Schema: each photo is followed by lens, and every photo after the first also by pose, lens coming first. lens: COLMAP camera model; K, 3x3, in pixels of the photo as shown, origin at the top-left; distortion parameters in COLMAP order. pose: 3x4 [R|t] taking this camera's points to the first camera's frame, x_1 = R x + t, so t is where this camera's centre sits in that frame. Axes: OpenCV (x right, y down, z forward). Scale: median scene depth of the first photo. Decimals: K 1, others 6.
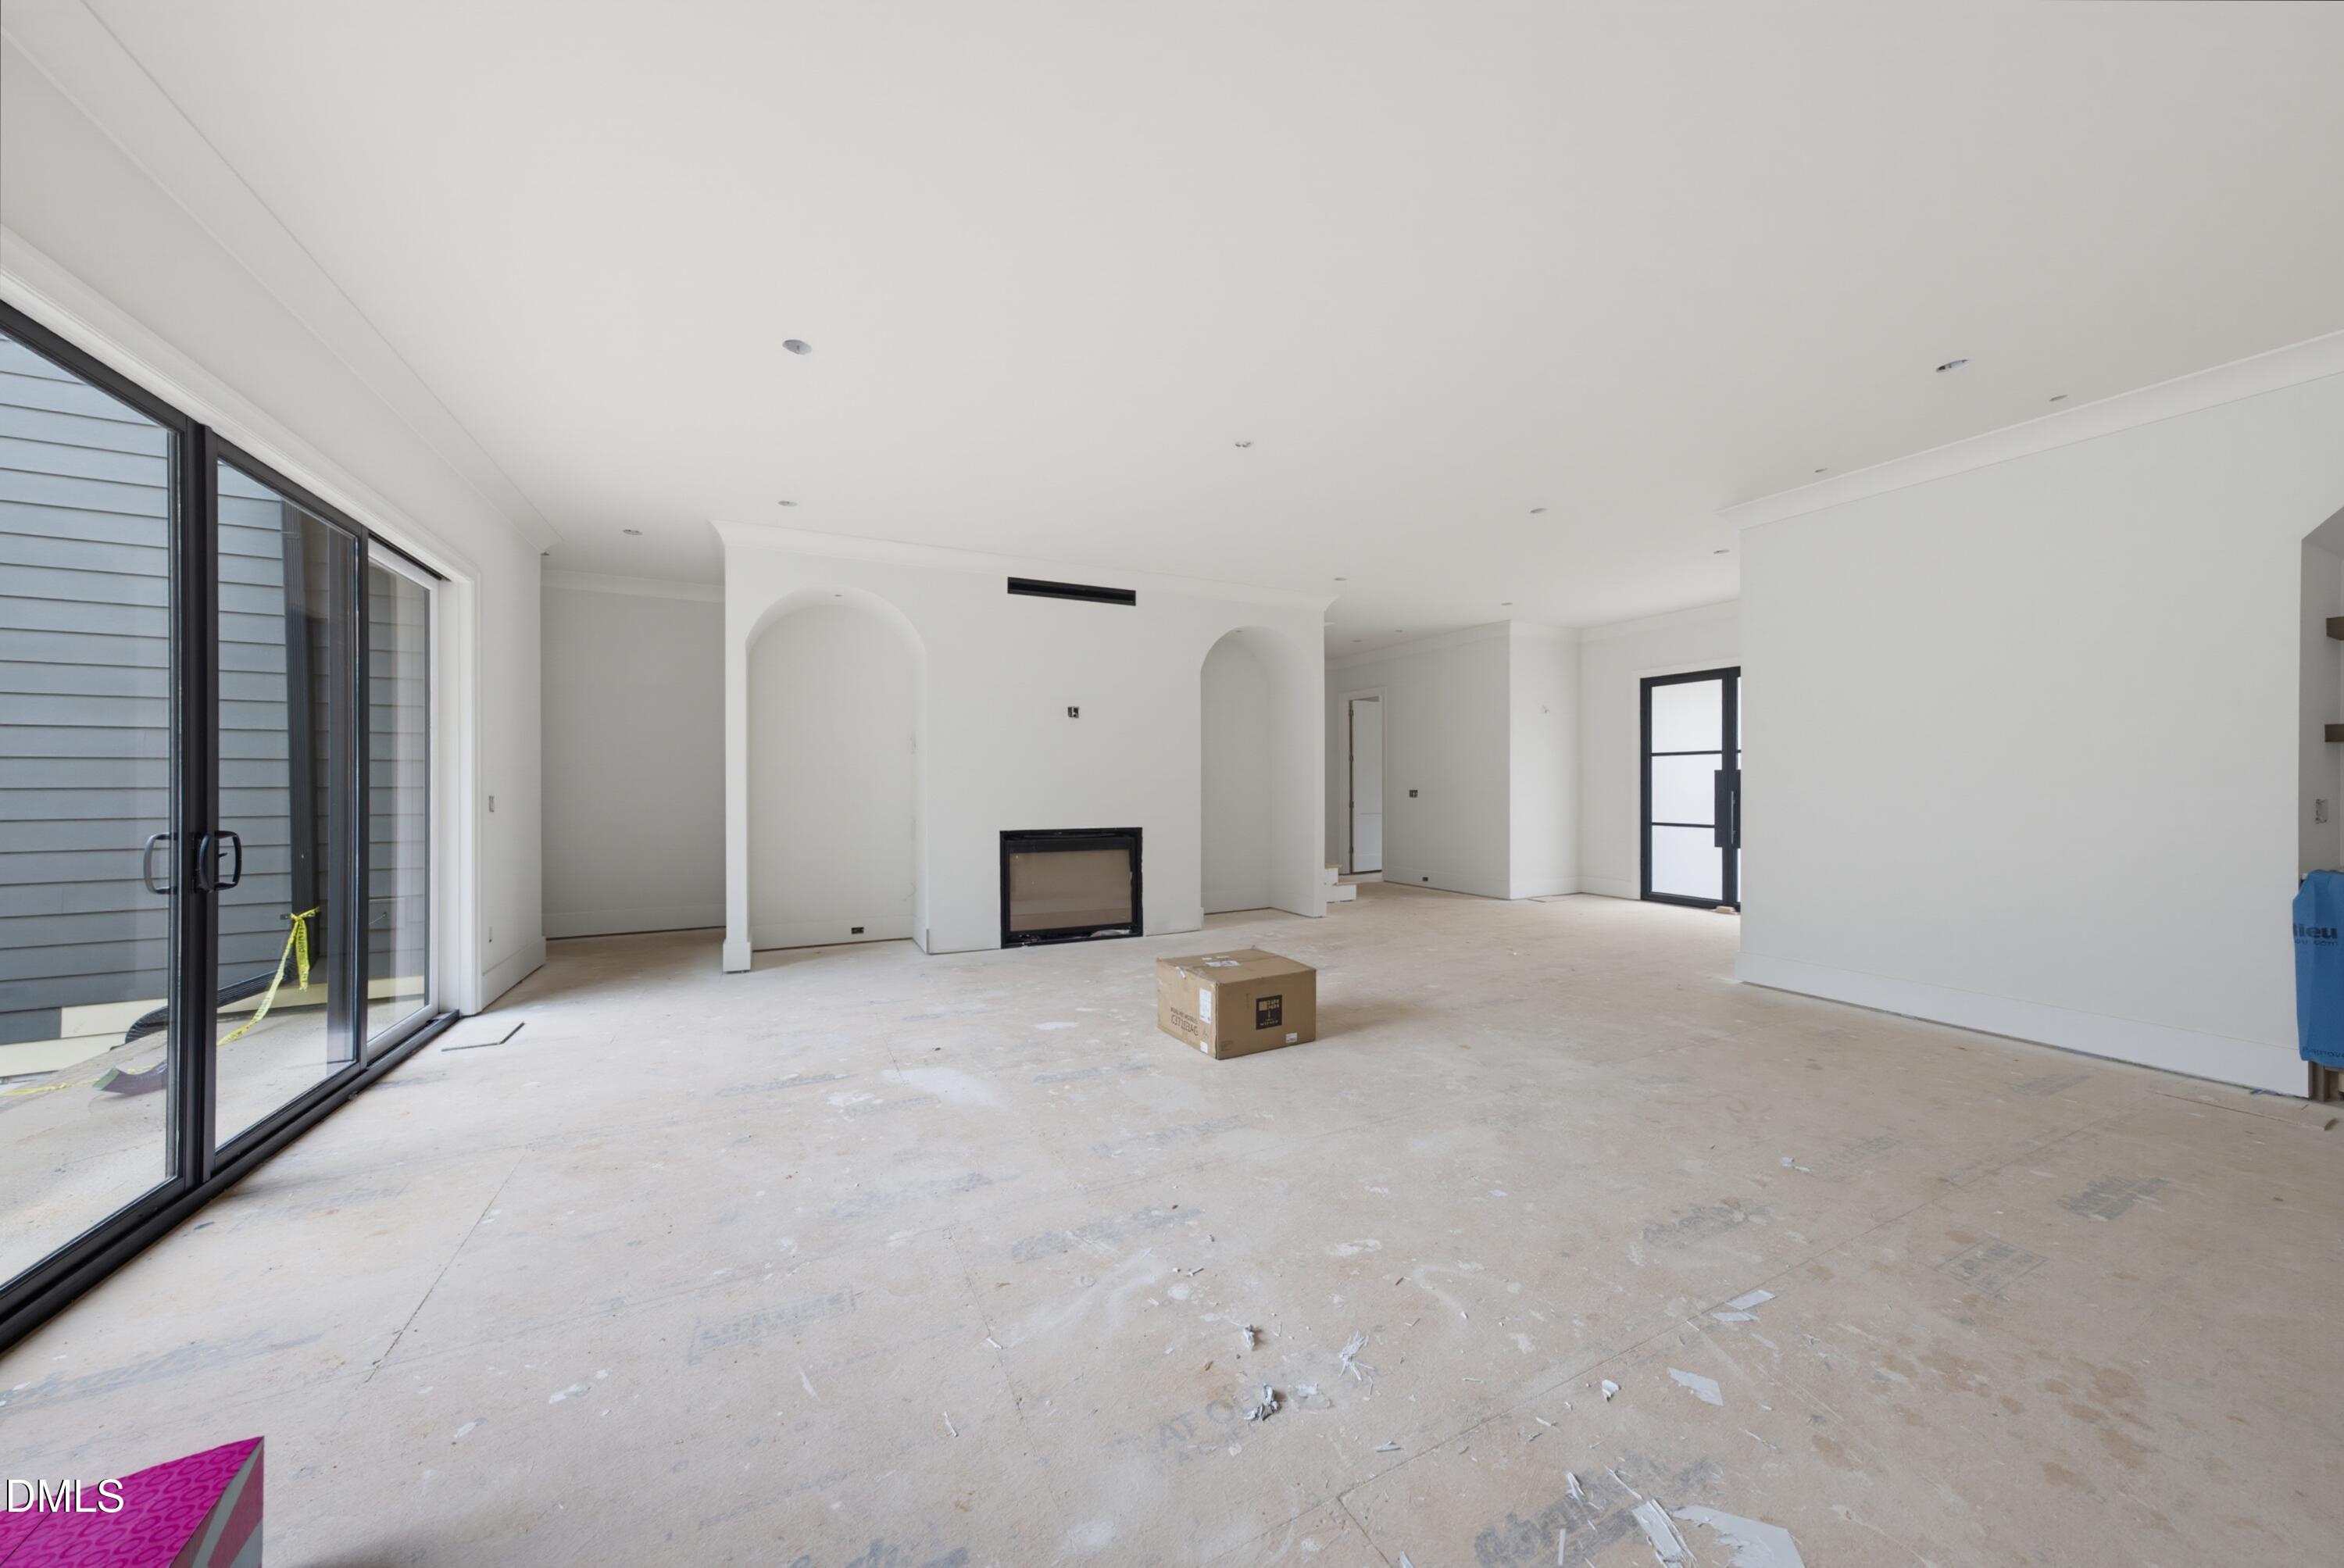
lens RADIAL K [[802.8, 0, 1177.5], [0, 802.8, 784.1], [0, 0, 1]] dist [-0.012066, 0.008107]
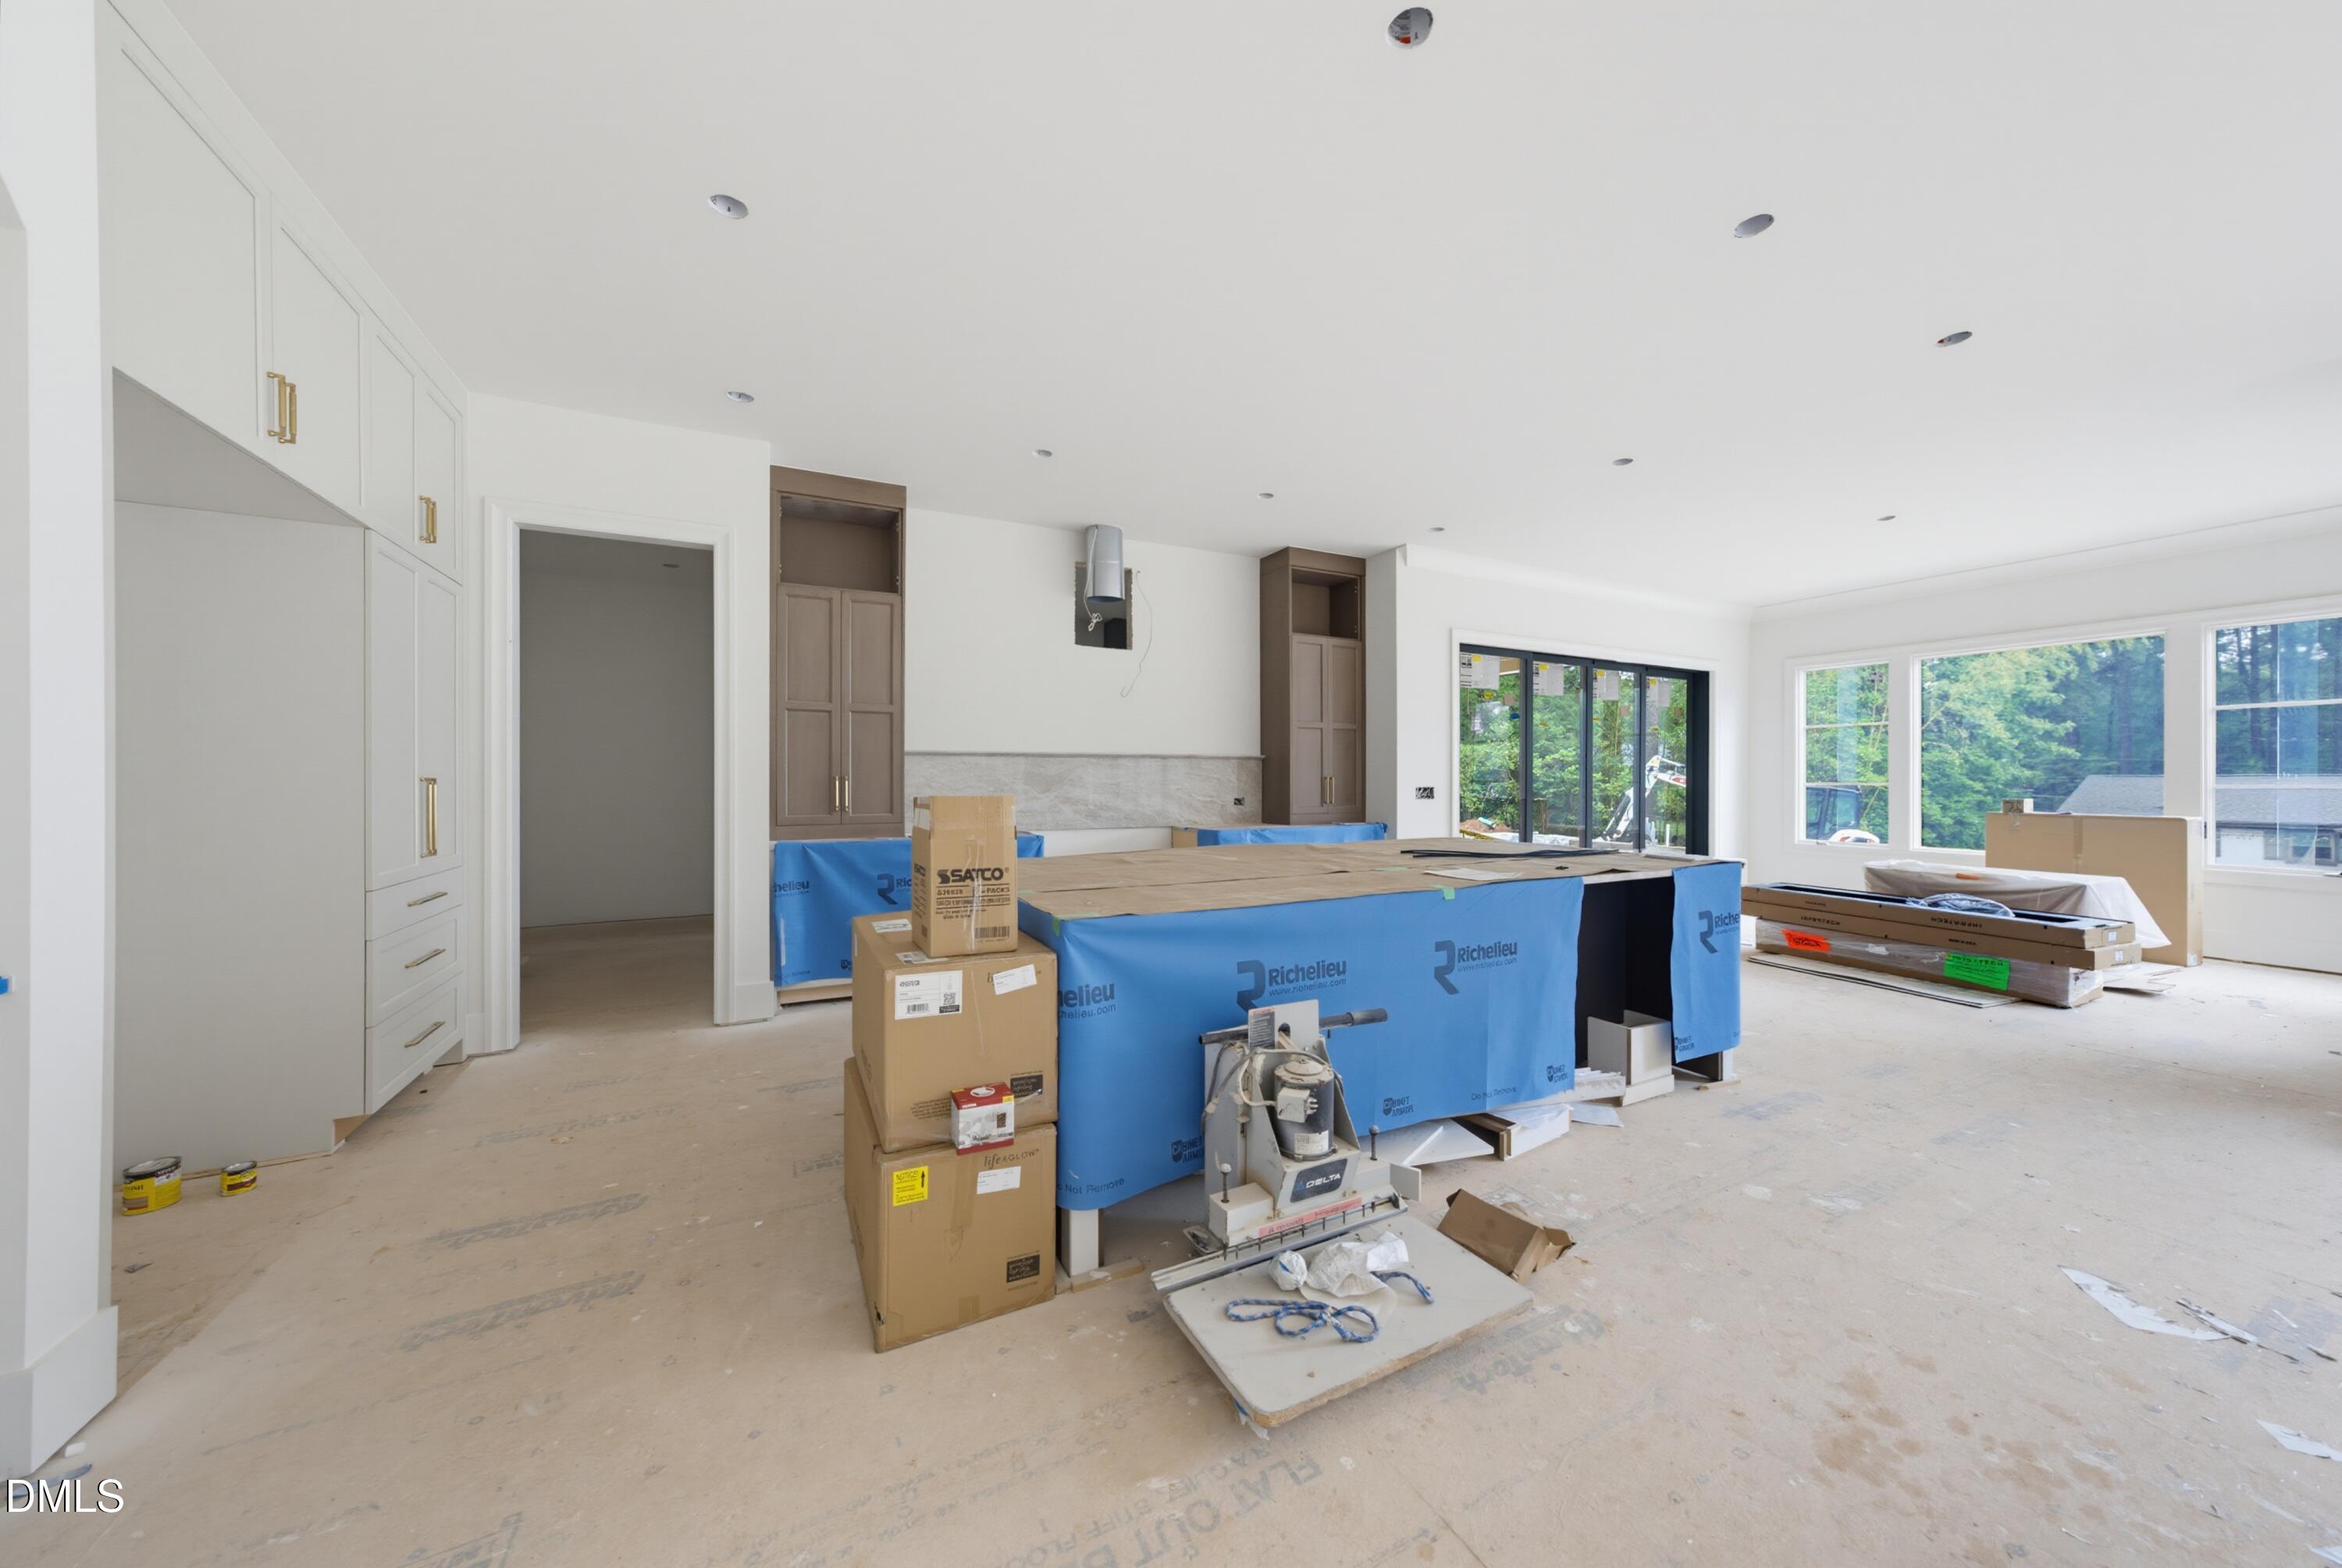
lens RADIAL K [[802.1, 0, 1178.1], [0, 802.1, 772.1], [0, 0, 1]] dist [-0.012066, 0.008107]
pose [[-0.999924, 0.000773, -0.012315, 0.601358], [0.000897, 0.999949, -0.010087, 0.000173], [0.012306, -0.010097, -0.999873, 0.594418]]
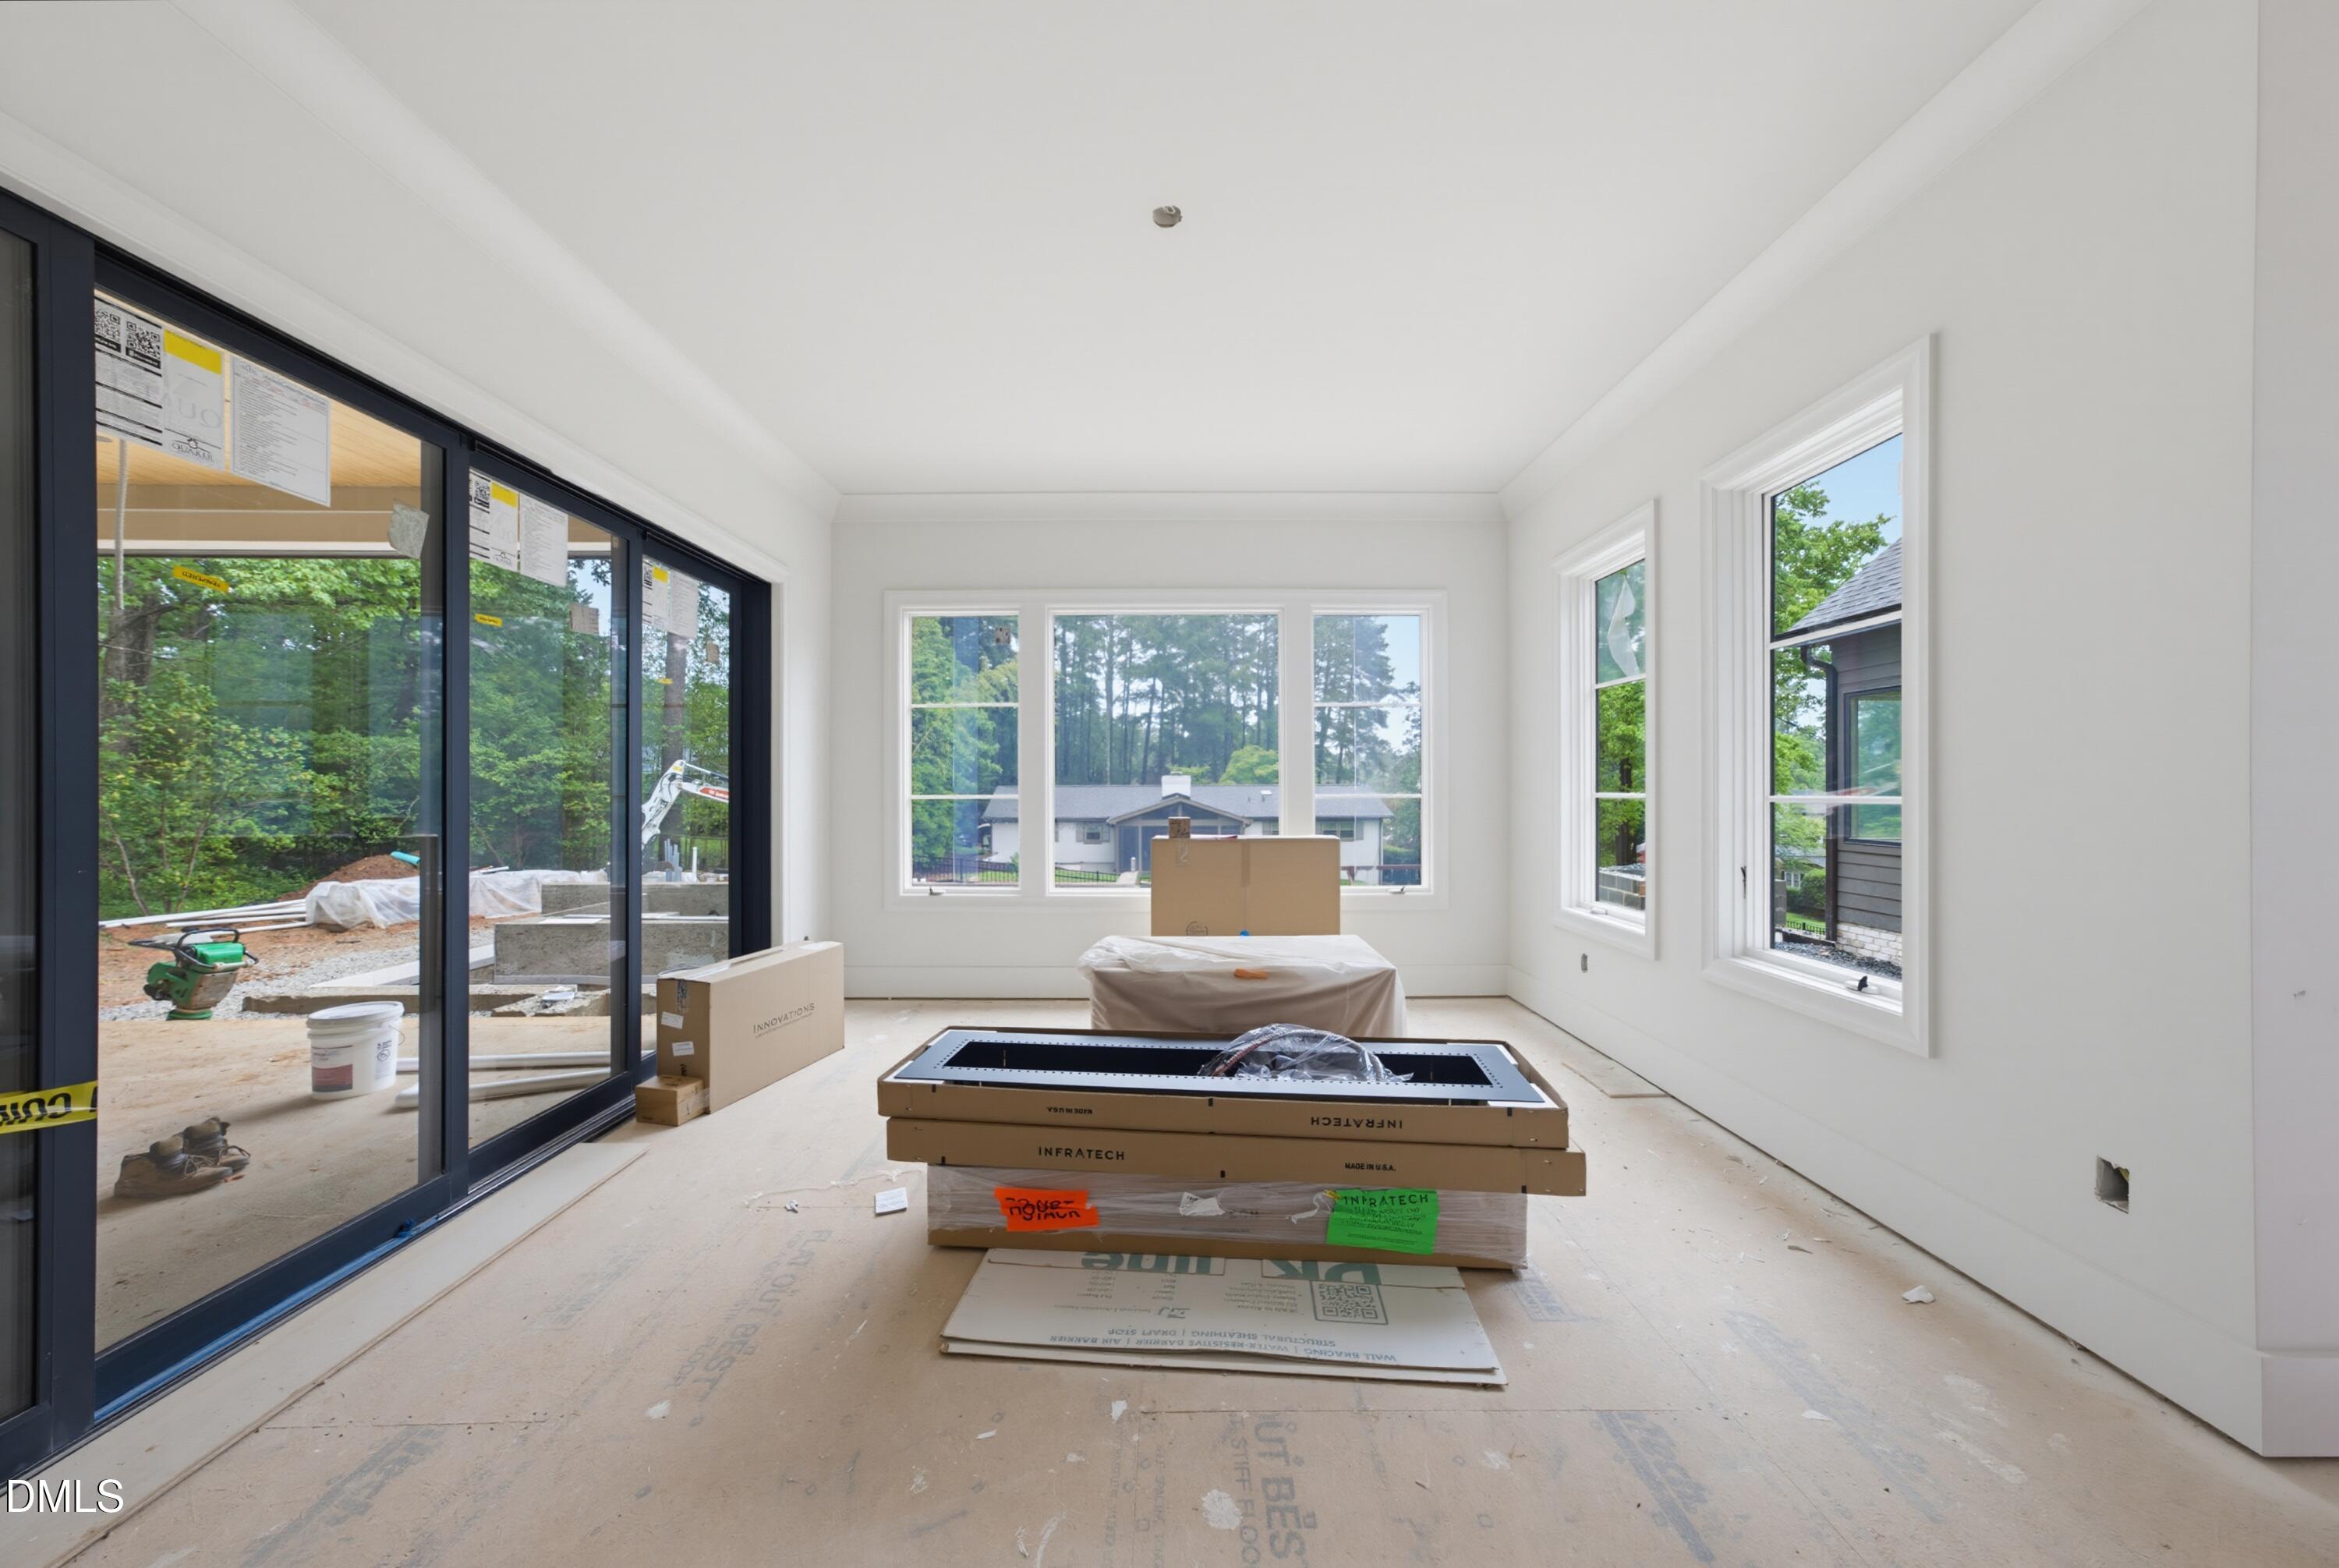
lens RADIAL K [[801.2, 0, 1180.1], [0, 801.2, 780.8], [0, 0, 1]] dist [-0.012066, 0.008107]
pose [[-0.446671, -0.006410, -0.894675, 0.105229], [0.004658, 0.999944, -0.009490, -0.000590], [0.894686, -0.008406, -0.446616, -0.187141]]
